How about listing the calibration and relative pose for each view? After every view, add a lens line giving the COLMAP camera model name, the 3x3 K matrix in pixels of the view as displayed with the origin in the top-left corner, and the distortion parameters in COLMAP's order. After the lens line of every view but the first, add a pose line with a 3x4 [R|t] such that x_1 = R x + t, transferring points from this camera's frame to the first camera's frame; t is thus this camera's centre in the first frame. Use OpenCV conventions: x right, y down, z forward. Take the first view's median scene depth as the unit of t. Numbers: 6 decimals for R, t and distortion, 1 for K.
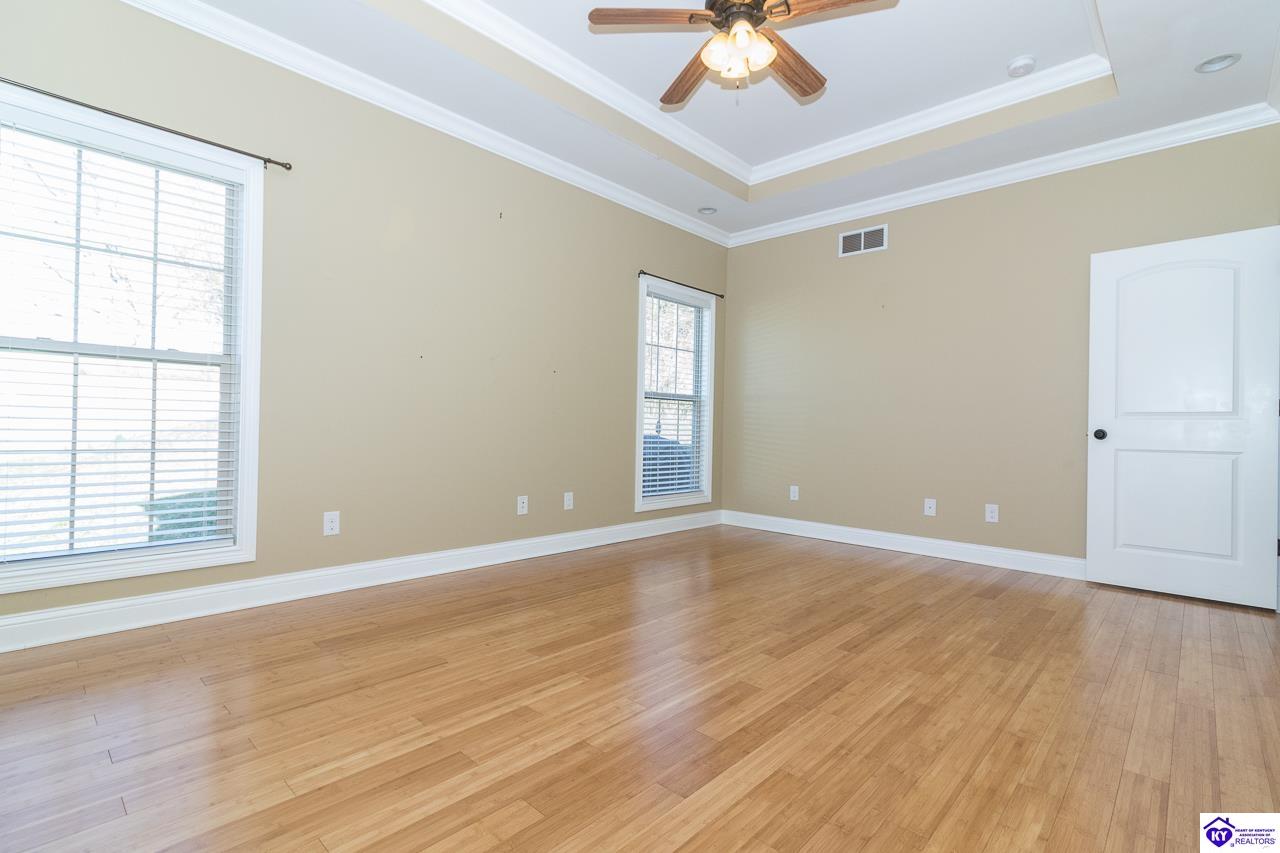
lens RADIAL K [[592.5, 0, 643.1], [0, 592.5, 428.1], [0, 0, 1]] dist [0.003891, 0.000463]
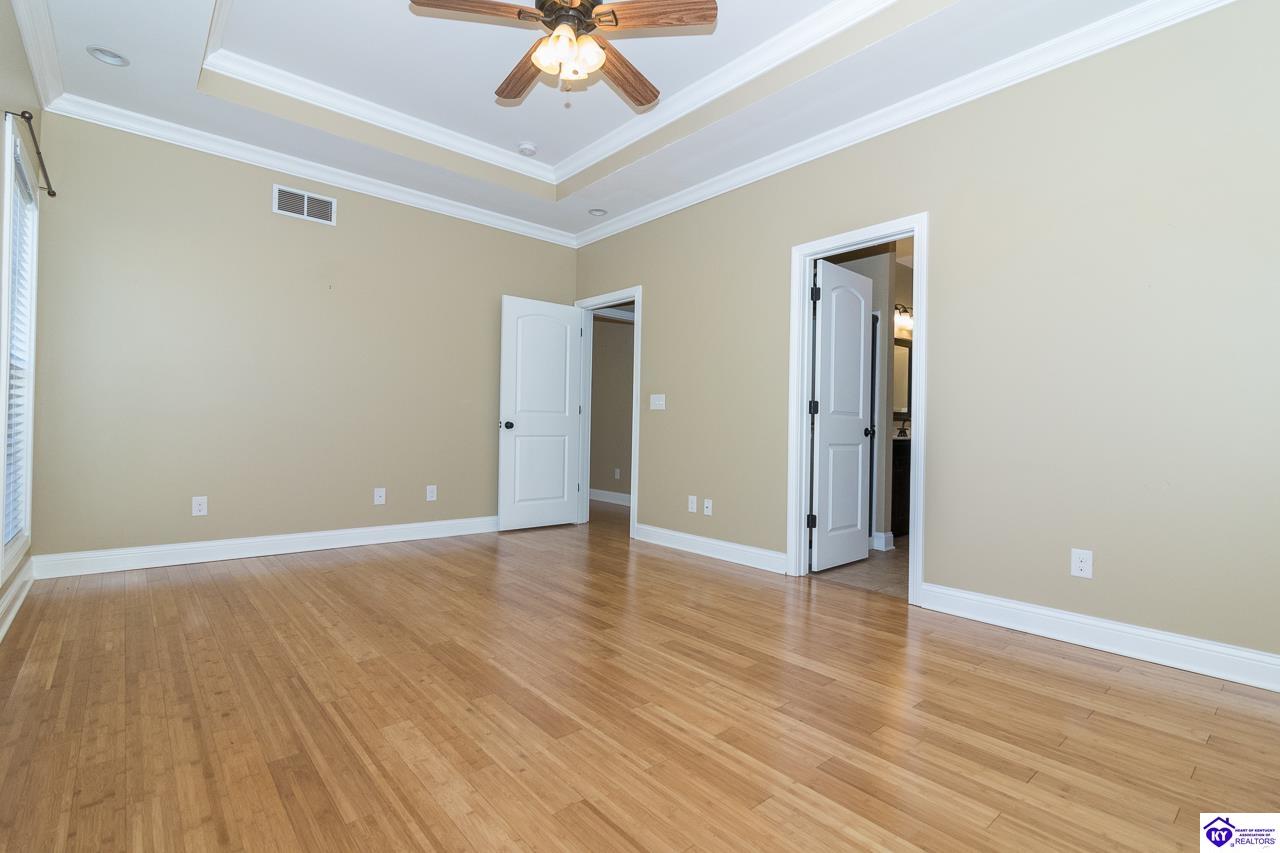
lens RADIAL K [[592.5, 0, 638.9], [0, 592.5, 424.2], [0, 0, 1]] dist [0.003891, 0.000463]
pose [[0.109980, -0.012013, 0.993861, -0.900508], [-0.016864, 0.999760, 0.013950, -0.025197], [-0.993791, -0.018294, 0.109751, 0.817338]]
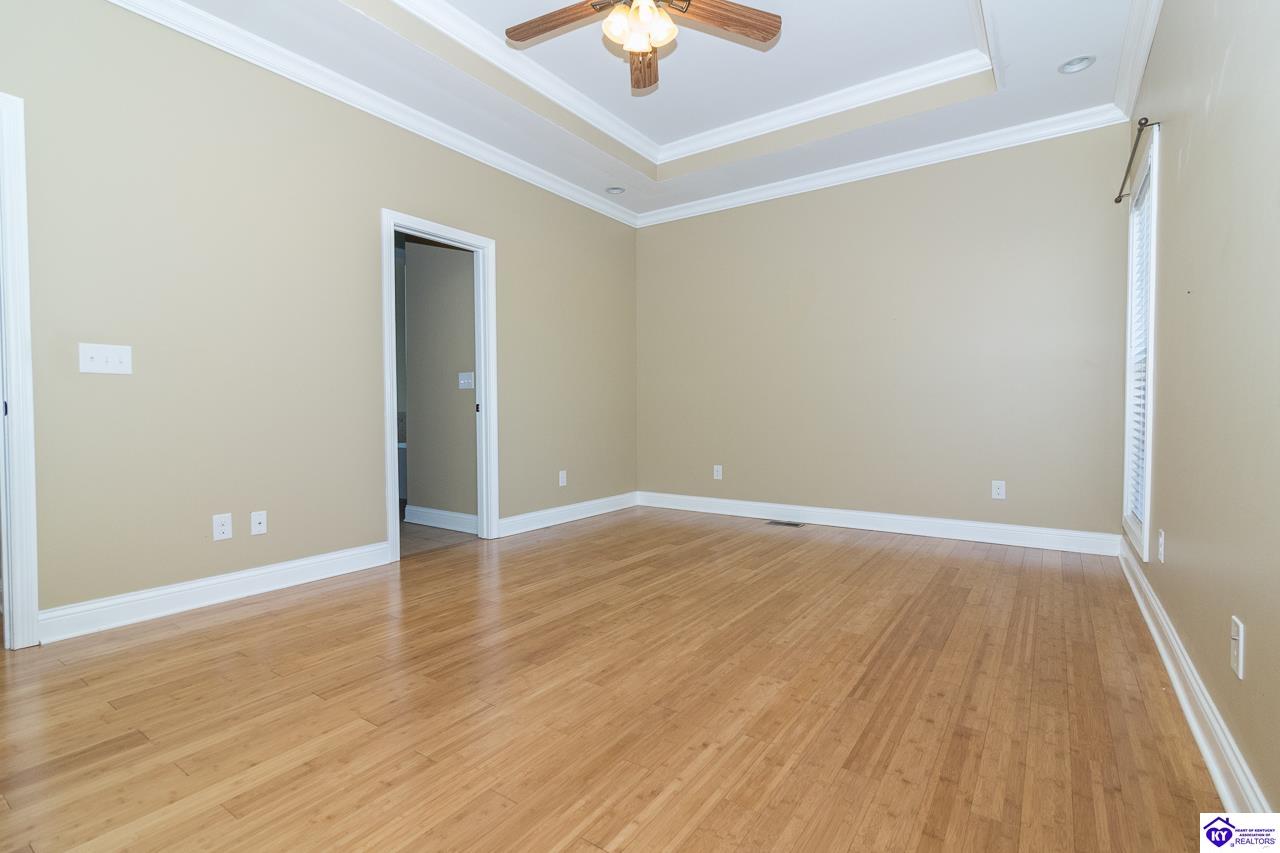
lens RADIAL K [[592.5, 0, 634.4], [0, 592.5, 430.7], [0, 0, 1]] dist [0.003891, 0.000463]
pose [[-0.991295, -0.013720, -0.130943, 0.312893], [-0.018242, 0.999276, 0.033399, 0.001319], [0.130389, 0.035497, -0.990827, 2.142712]]
